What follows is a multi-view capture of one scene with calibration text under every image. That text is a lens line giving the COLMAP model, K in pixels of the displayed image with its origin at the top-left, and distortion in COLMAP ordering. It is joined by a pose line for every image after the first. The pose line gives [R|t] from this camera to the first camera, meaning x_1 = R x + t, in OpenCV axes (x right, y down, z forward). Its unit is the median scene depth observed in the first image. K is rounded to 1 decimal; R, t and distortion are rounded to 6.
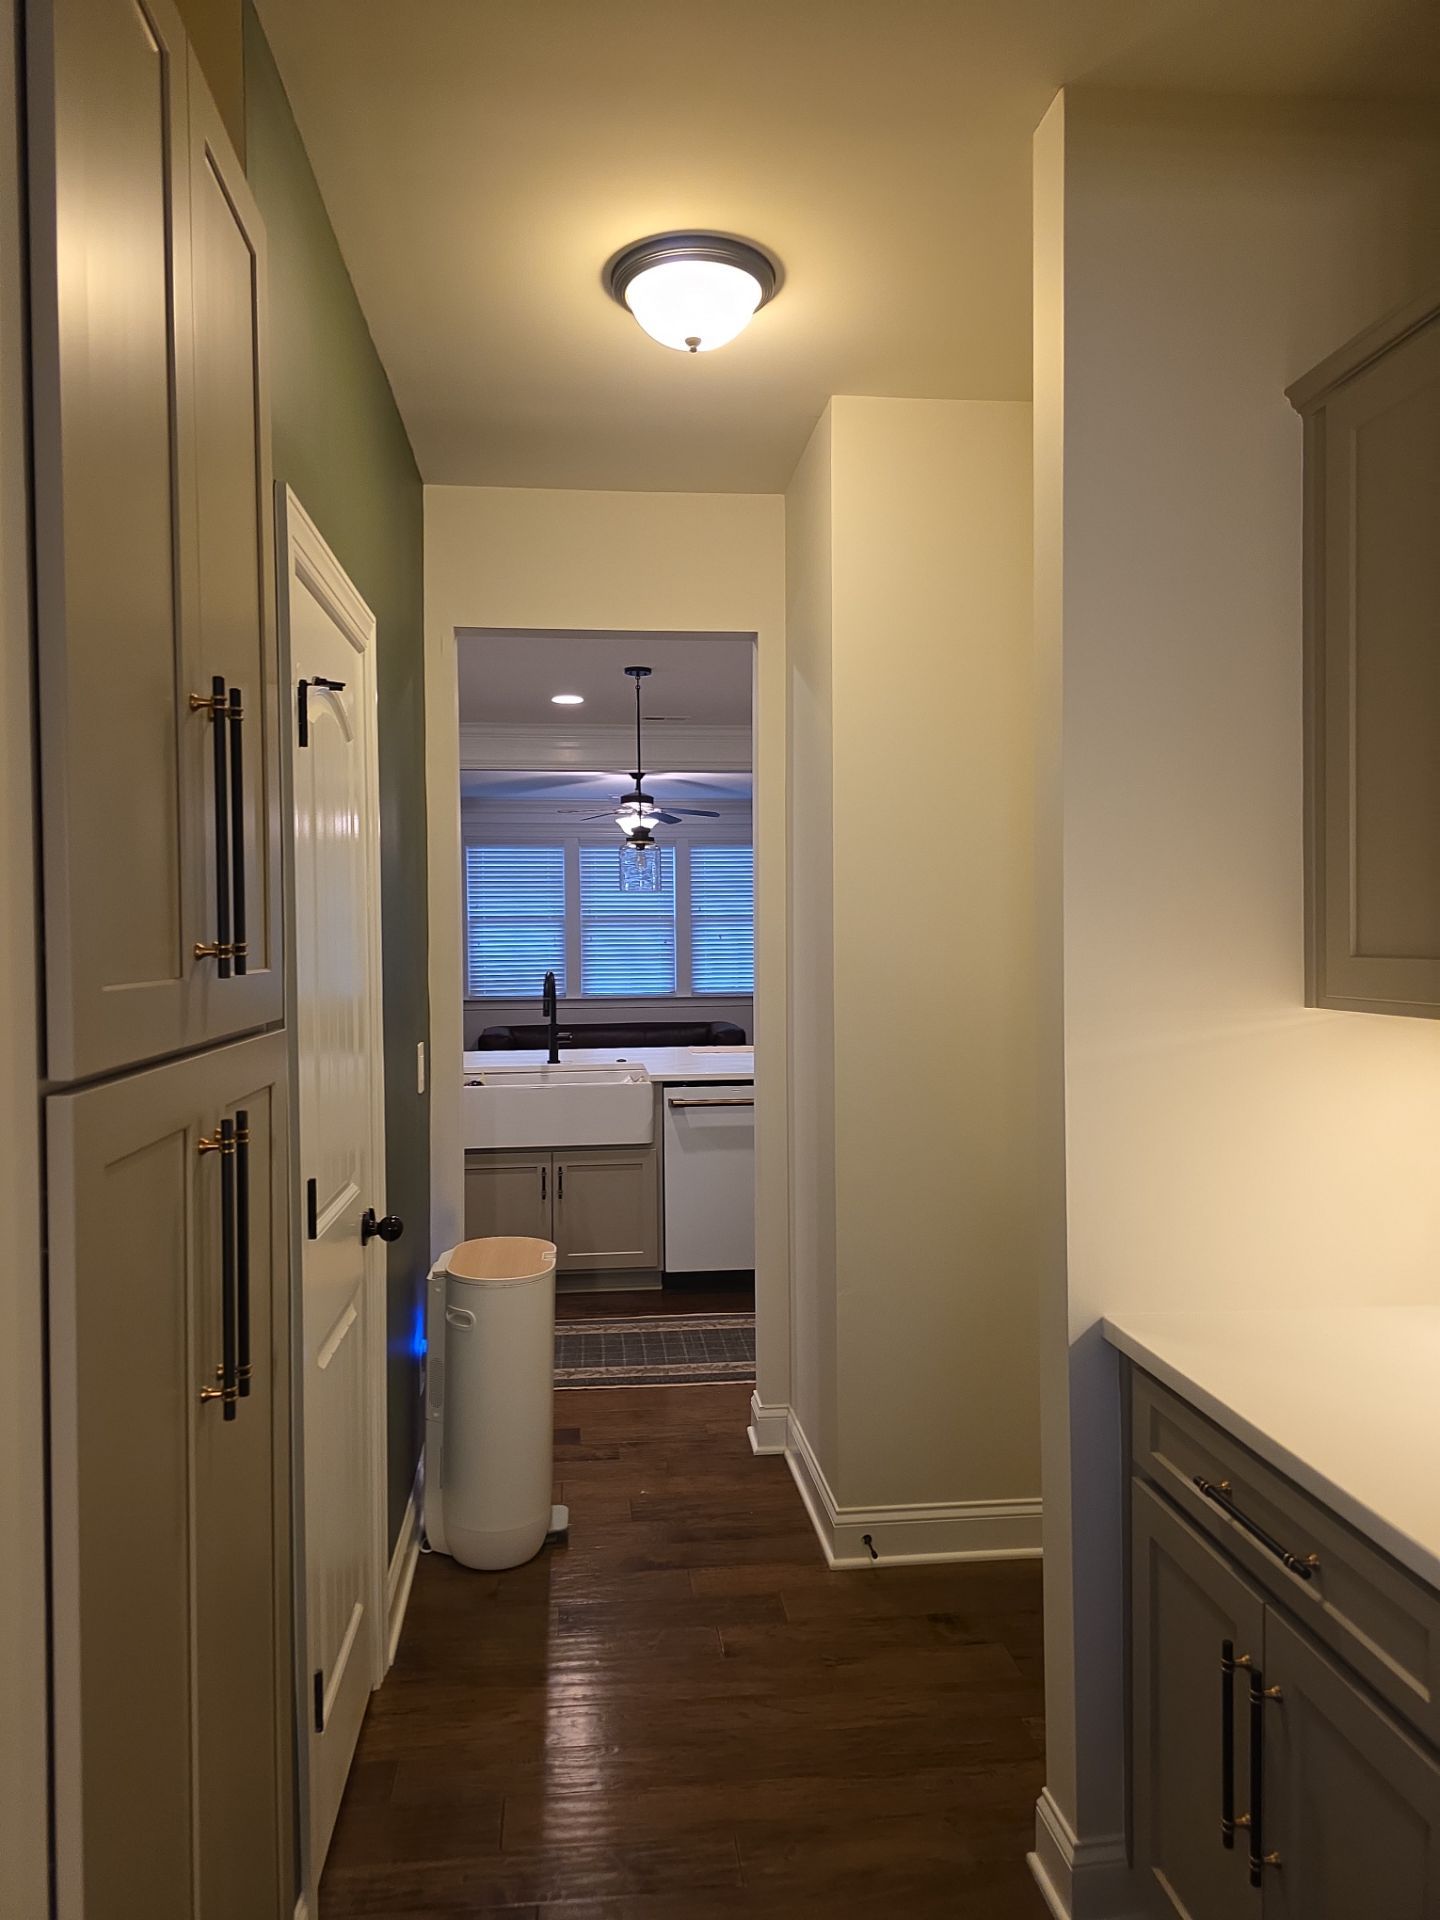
lens RADIAL K [[1295.4, 0, 729.8], [0, 1295.4, 968.9], [0, 0, 1]] dist [0.051902, -0.033693]
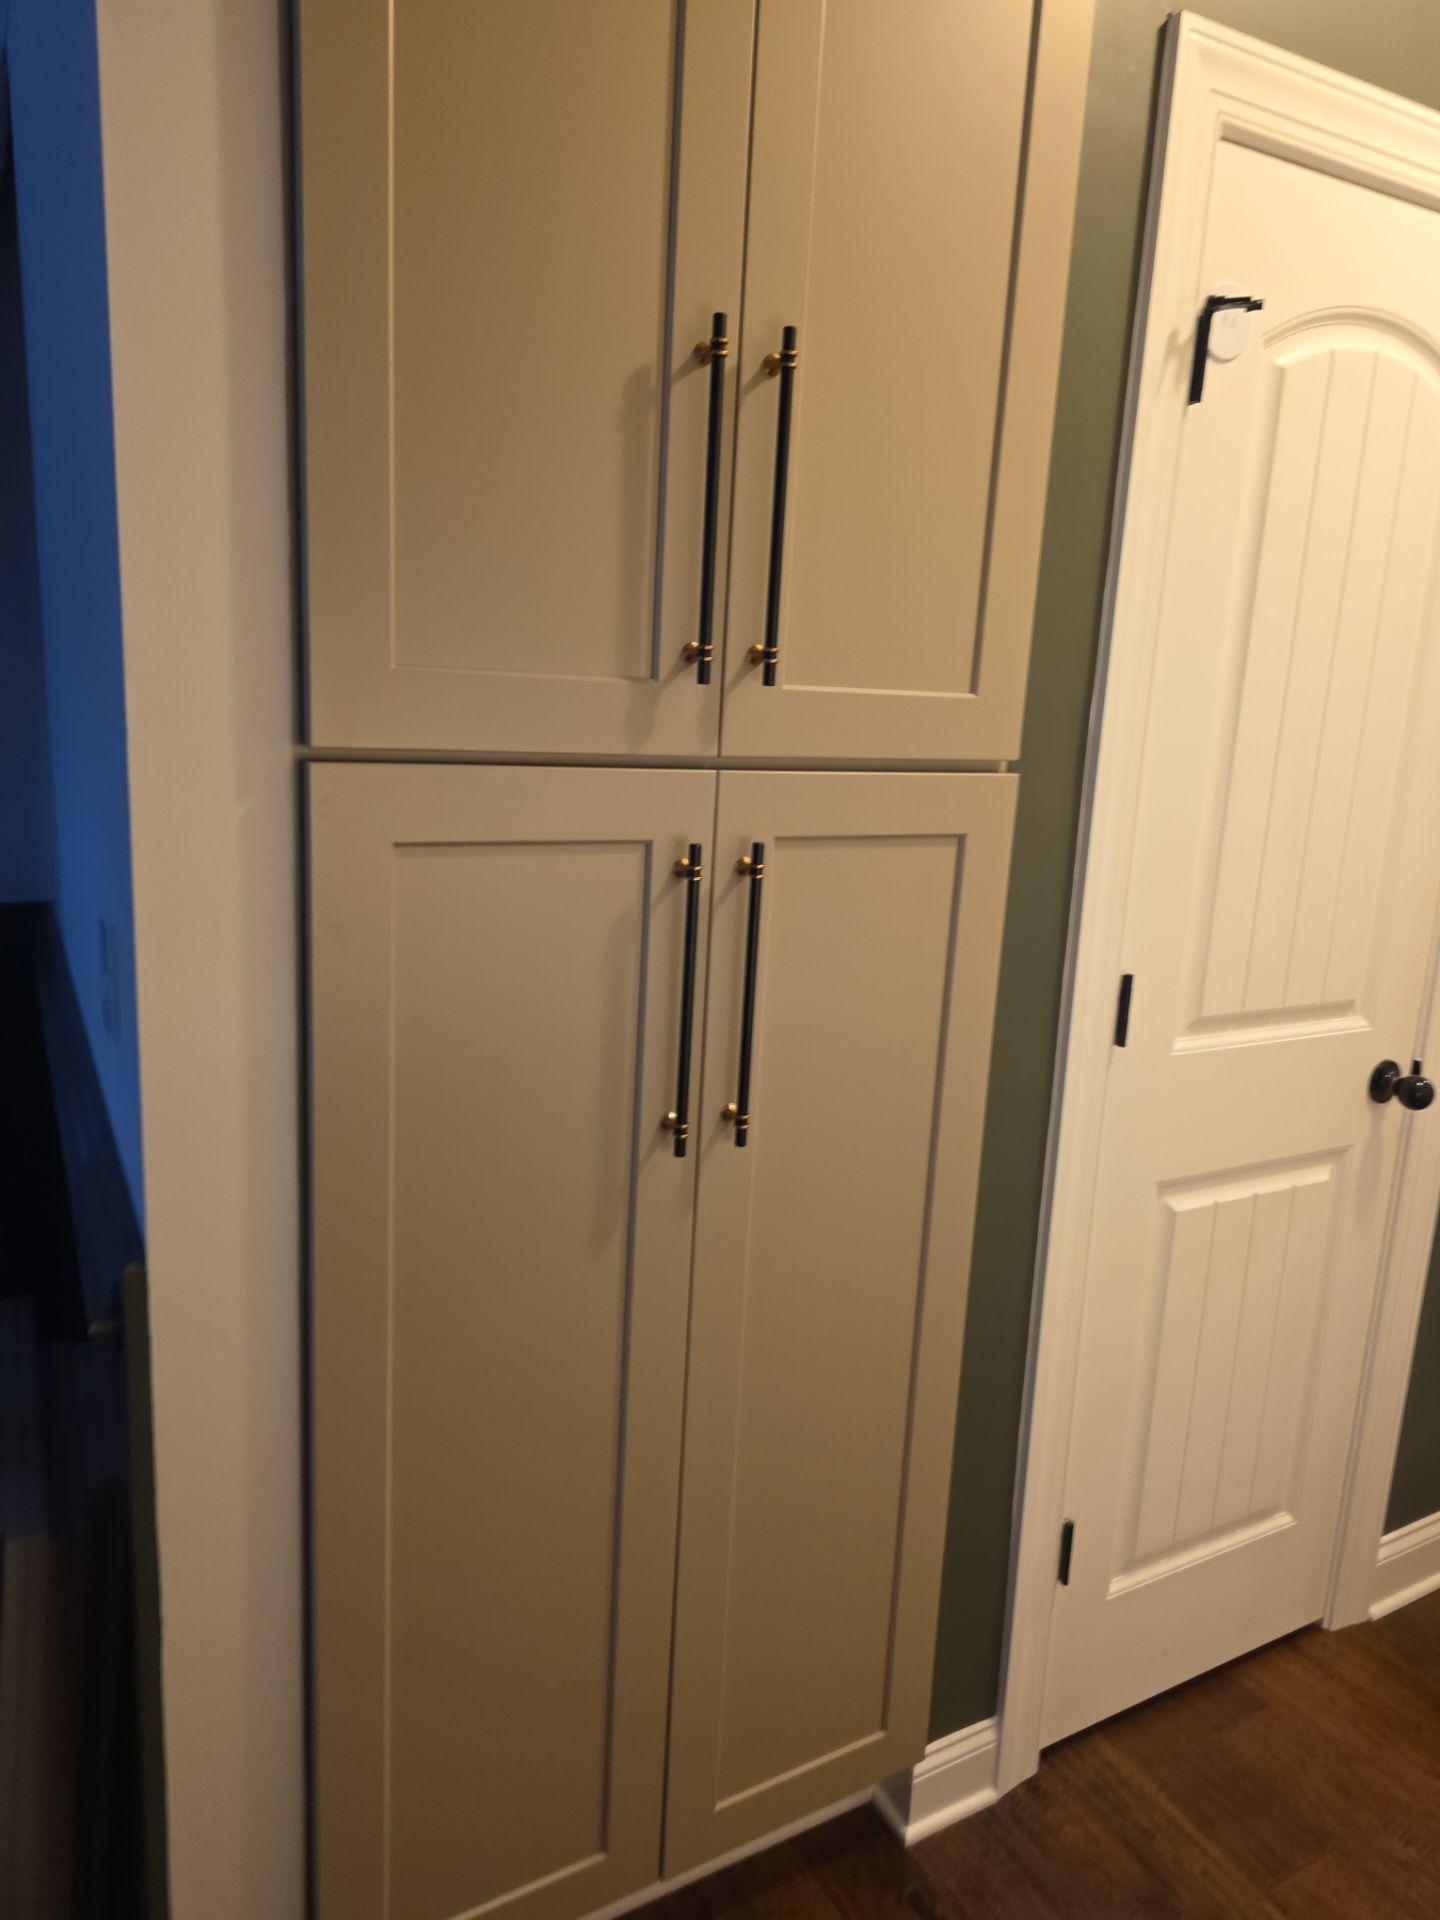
lens RADIAL K [[1295.4, 0, 667.4], [0, 1295.4, 954.8], [0, 0, 1]] dist [0.051902, -0.033693]
pose [[0.381334, 0.220229, -0.897822, 0.277897], [-0.075374, 0.975382, 0.207240, 0.003462], [0.921360, -0.011355, 0.388545, 0.401016]]
